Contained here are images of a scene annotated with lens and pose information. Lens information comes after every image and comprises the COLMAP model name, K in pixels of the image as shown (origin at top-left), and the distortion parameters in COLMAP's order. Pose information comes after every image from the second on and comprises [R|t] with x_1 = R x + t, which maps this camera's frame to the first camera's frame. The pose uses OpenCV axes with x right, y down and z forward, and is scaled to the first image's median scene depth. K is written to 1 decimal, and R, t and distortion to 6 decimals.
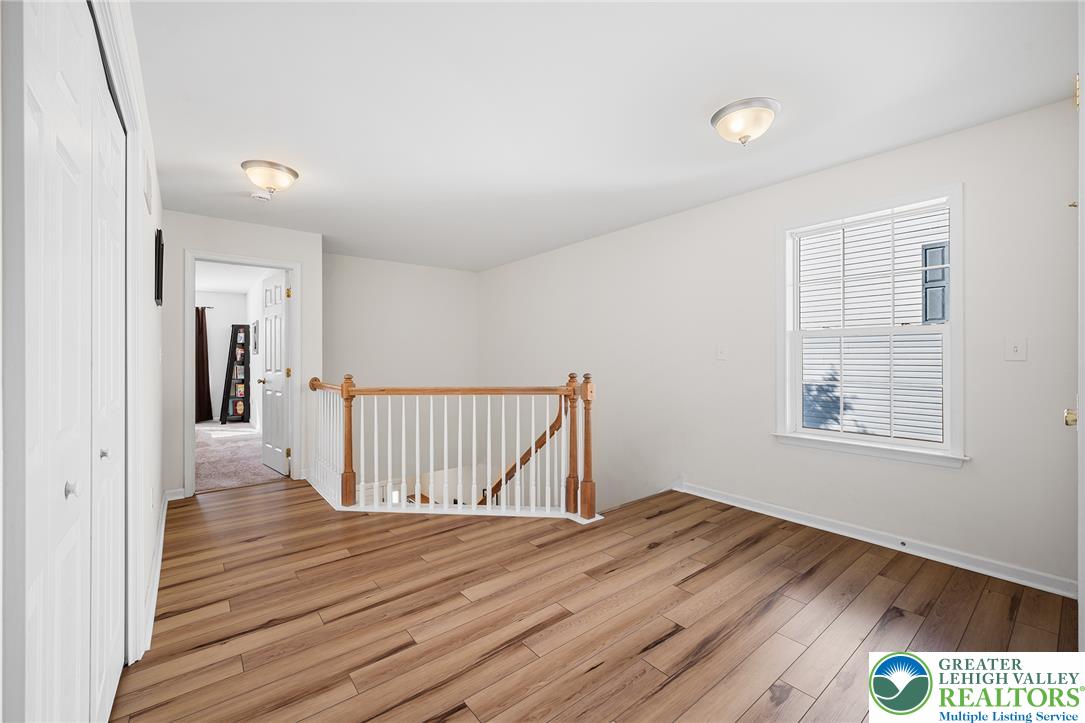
lens RADIAL K [[435.8, 0, 539.8], [0, 435.8, 360.8], [0, 0, 1]] dist [-0.000343, 0.000100]
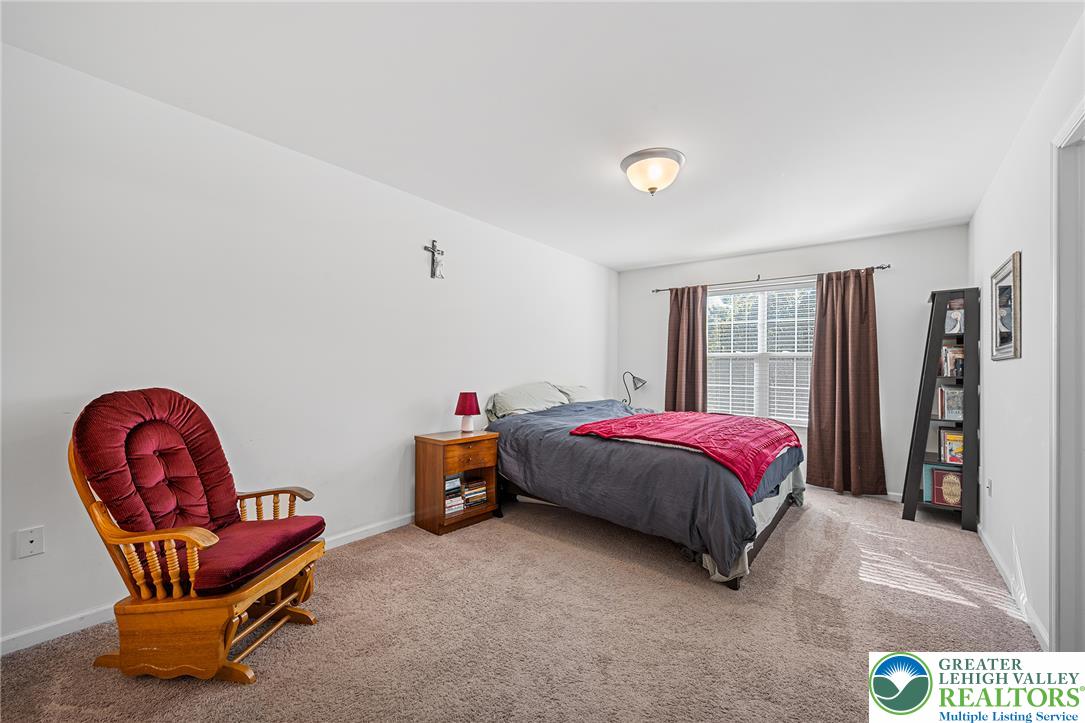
lens RADIAL K [[435.8, 0, 538.5], [0, 435.8, 365.0], [0, 0, 1]] dist [-0.000343, 0.000100]
pose [[0.217580, -0.001355, -0.976042, -0.363856], [-0.013662, 0.999897, -0.004434, -0.003998], [0.975947, 0.014299, 0.217539, 0.518409]]
